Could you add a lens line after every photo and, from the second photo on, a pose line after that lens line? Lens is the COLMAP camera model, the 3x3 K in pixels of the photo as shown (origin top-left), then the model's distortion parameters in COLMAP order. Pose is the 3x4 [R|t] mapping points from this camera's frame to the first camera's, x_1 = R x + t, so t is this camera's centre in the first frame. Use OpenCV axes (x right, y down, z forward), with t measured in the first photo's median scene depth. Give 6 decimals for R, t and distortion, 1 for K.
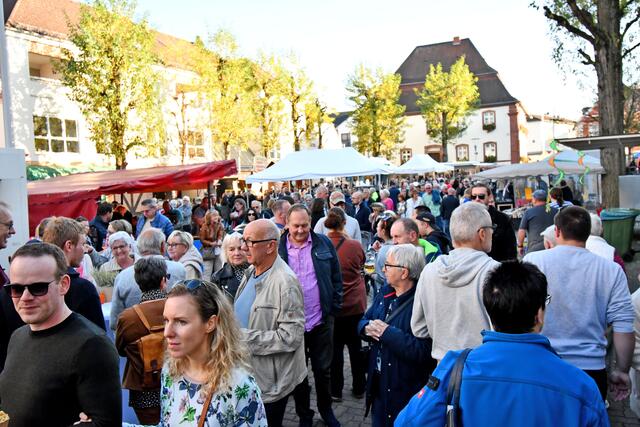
lens RADIAL K [[568.3, 0, 319.7], [0, 568.3, 206.0], [0, 0, 1]] dist [0.002268, -0.034435]
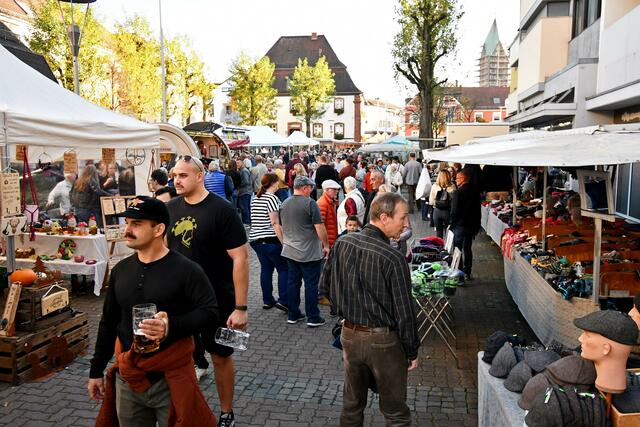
lens RADIAL K [[568.3, 0, 322.2], [0, 568.3, 217.5], [0, 0, 1]] dist [0.002268, -0.034435]
pose [[0.955625, 0.016092, 0.294146, -0.120990], [-0.038087, 0.996875, 0.069201, 0.013961], [-0.292114, -0.077333, 0.953252, -0.246122]]
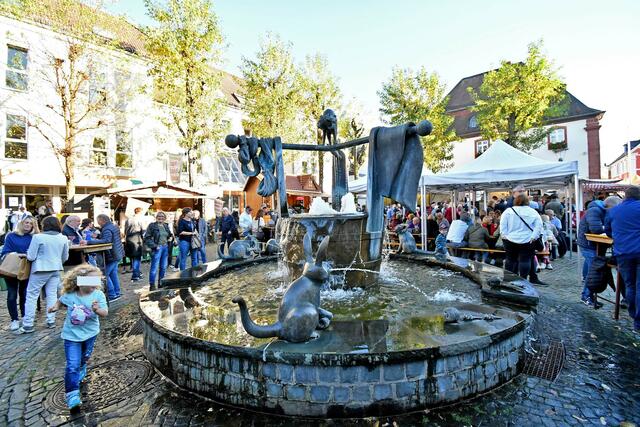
lens RADIAL K [[280.5, 0, 314.6], [0, 280.5, 211.9], [0, 0, 1]] dist [-0.026108, -0.001048]
pose [[0.959486, 0.029390, -0.280219, 0.073330], [-0.035720, 0.999208, -0.017510, -0.021908], [0.279483, 0.026810, 0.959776, 0.562017]]
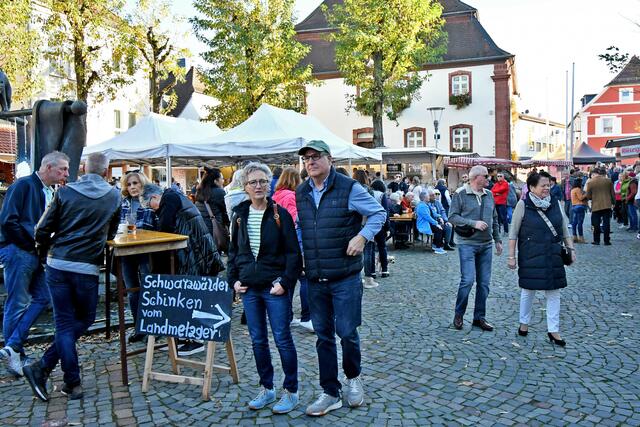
lens RADIAL K [[568.3, 0, 339.3], [0, 568.3, 205.4], [0, 0, 1]] dist [0.002268, -0.034435]
pose [[0.995365, 0.030100, 0.091339, 0.137167], [-0.028694, 0.999449, -0.016665, -0.018350], [-0.091790, 0.013967, 0.995680, 0.477050]]
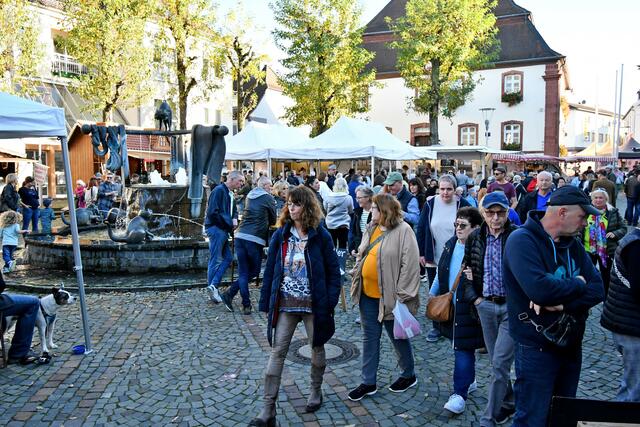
lens RADIAL K [[544.6, 0, 319.8], [0, 544.6, 211.3], [0, 0, 1]] dist [-0.008499, -0.009517]
pose [[0.997904, 0.050062, -0.041005, 0.127980], [-0.048873, 0.998369, 0.029510, -0.021949], [0.042416, -0.027444, 0.998723, 0.423999]]
